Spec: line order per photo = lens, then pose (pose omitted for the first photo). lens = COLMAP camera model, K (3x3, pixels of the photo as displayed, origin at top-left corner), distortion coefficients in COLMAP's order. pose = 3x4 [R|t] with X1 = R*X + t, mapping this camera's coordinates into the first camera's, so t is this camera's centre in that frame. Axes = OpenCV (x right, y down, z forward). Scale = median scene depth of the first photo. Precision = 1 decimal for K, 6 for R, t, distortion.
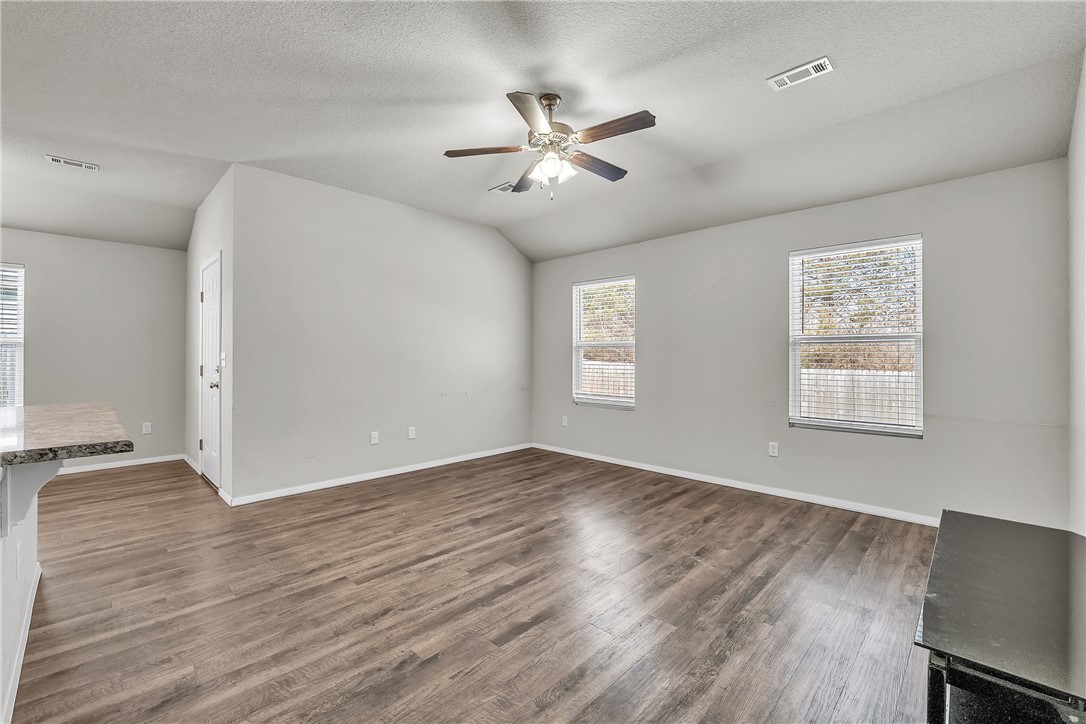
lens RADIAL K [[454.5, 0, 538.8], [0, 454.5, 352.3], [0, 0, 1]] dist [-0.011118, -0.000083]
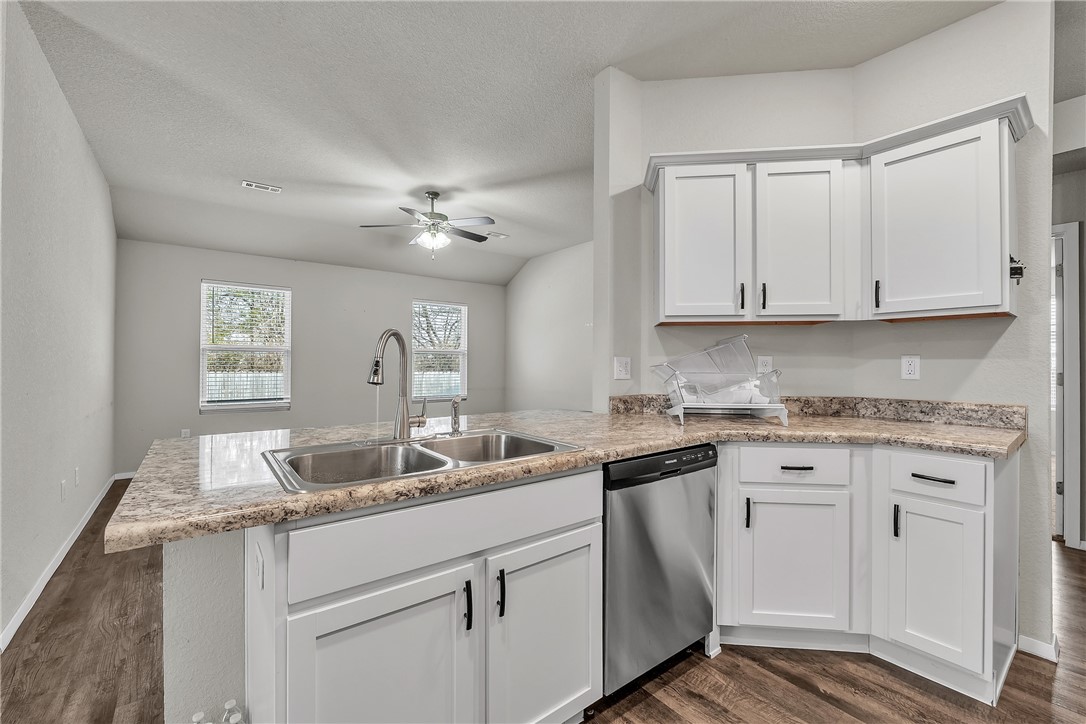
lens RADIAL K [[446.6, 0, 545.4], [0, 446.6, 358.3], [0, 0, 1]] dist [-0.012945, 0.000259]
pose [[0.126504, 0.007502, 0.991938, -1.508780], [-0.012832, 0.999900, -0.005926, 0.001584], [-0.991883, -0.011979, 0.126588, 0.450830]]
